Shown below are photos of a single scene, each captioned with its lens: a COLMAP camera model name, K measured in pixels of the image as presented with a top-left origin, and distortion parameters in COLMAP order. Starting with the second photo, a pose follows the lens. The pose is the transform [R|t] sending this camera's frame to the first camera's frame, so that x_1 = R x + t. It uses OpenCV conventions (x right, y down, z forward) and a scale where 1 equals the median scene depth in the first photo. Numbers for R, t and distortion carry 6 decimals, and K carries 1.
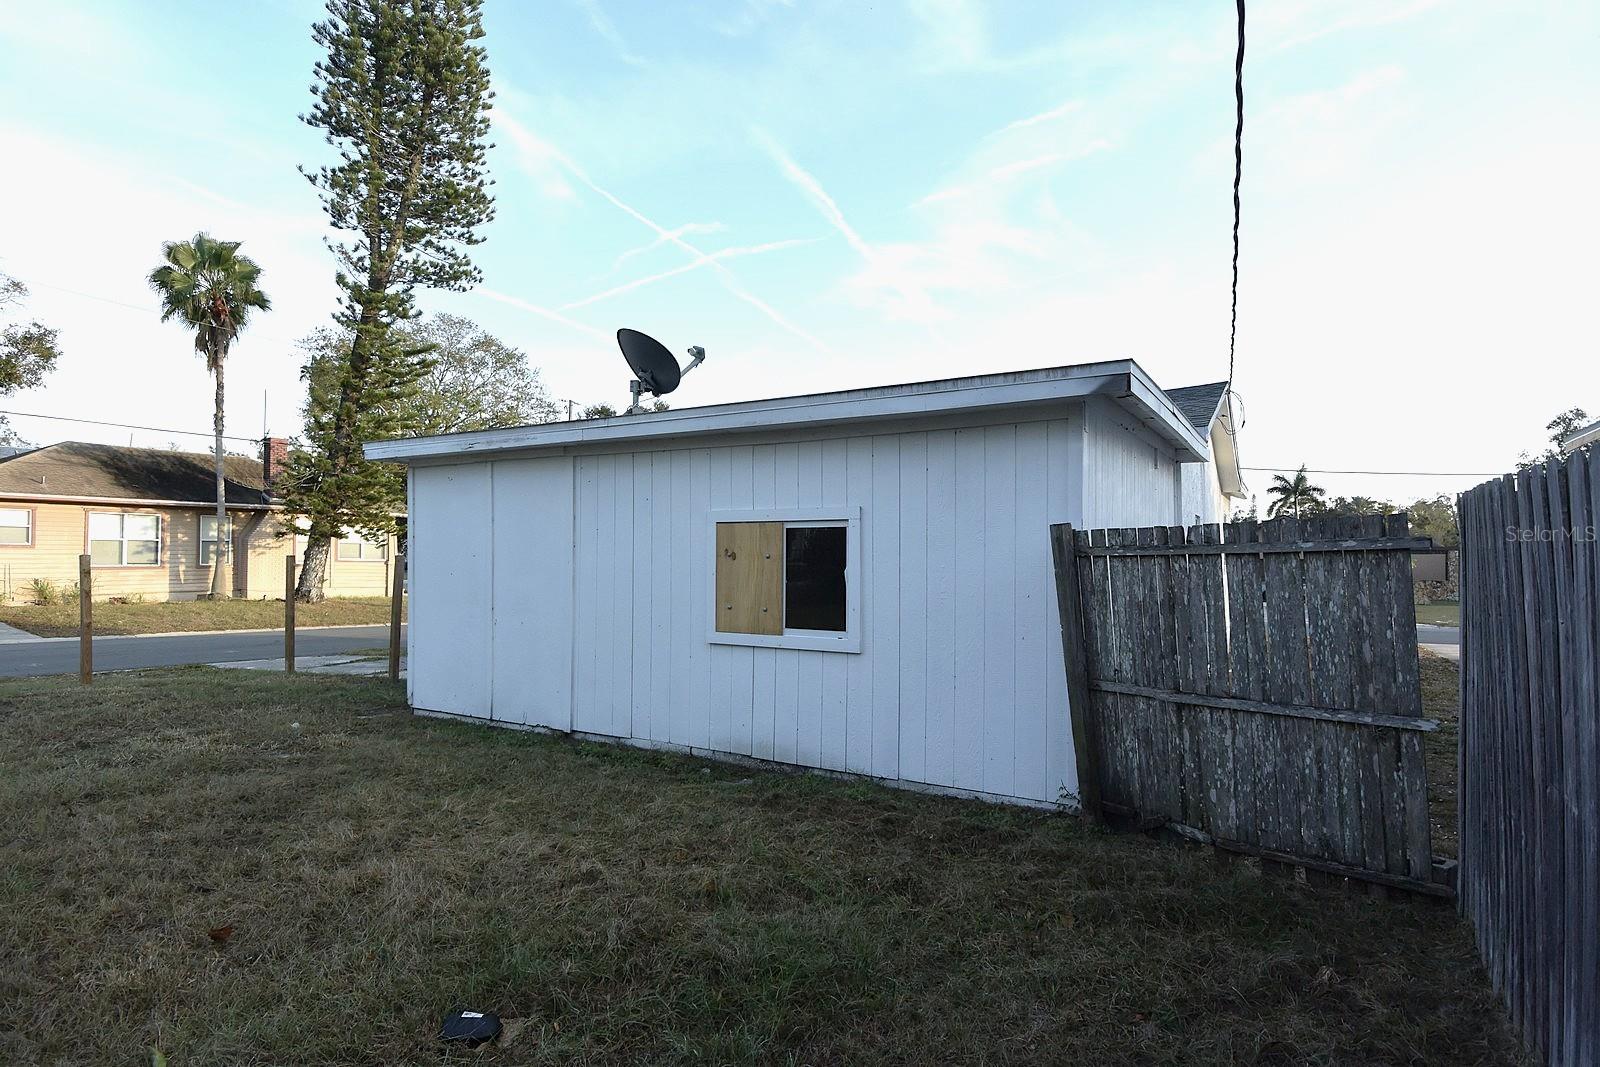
lens RADIAL K [[838.4, 0, 797.4], [0, 838.4, 542.5], [0, 0, 1]] dist [0.000642, -0.024623]
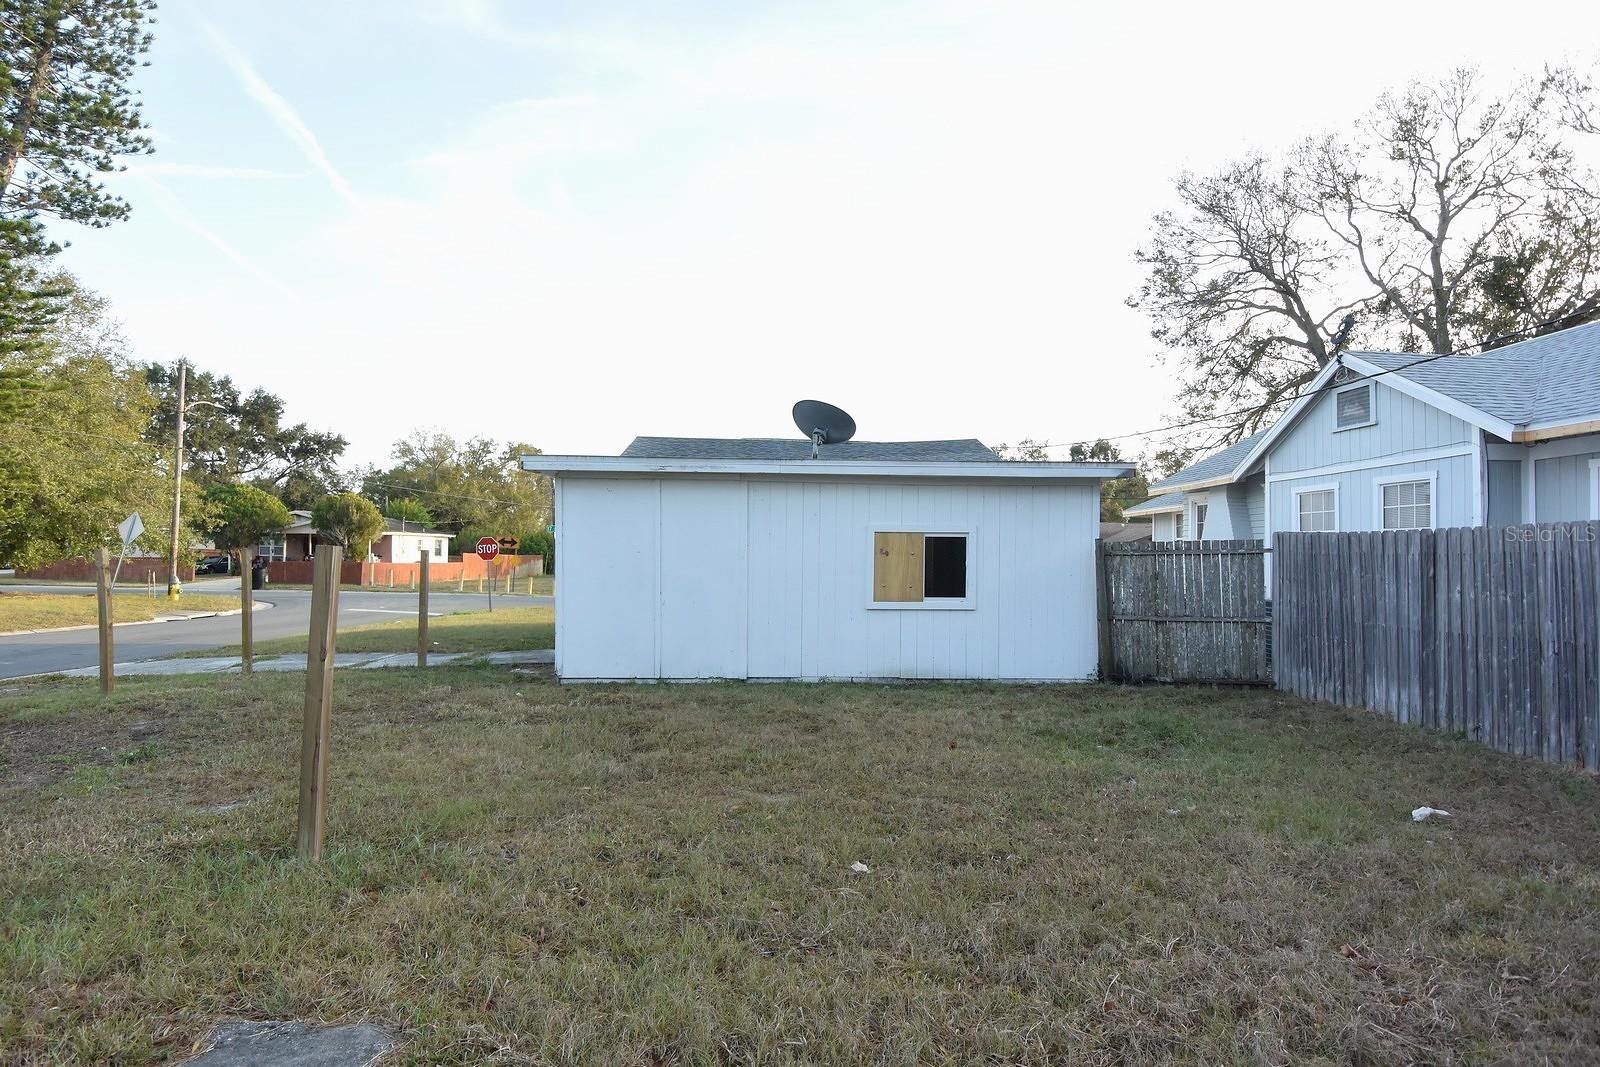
lens RADIAL K [[838.4, 0, 797.4], [0, 838.4, 542.5], [0, 0, 1]] dist [0.000642, -0.024623]
pose [[0.848449, 0.010342, 0.529176, -1.052336], [-0.014498, 0.999888, 0.003705, -0.008064], [-0.529079, -0.010816, 0.848504, -0.256416]]
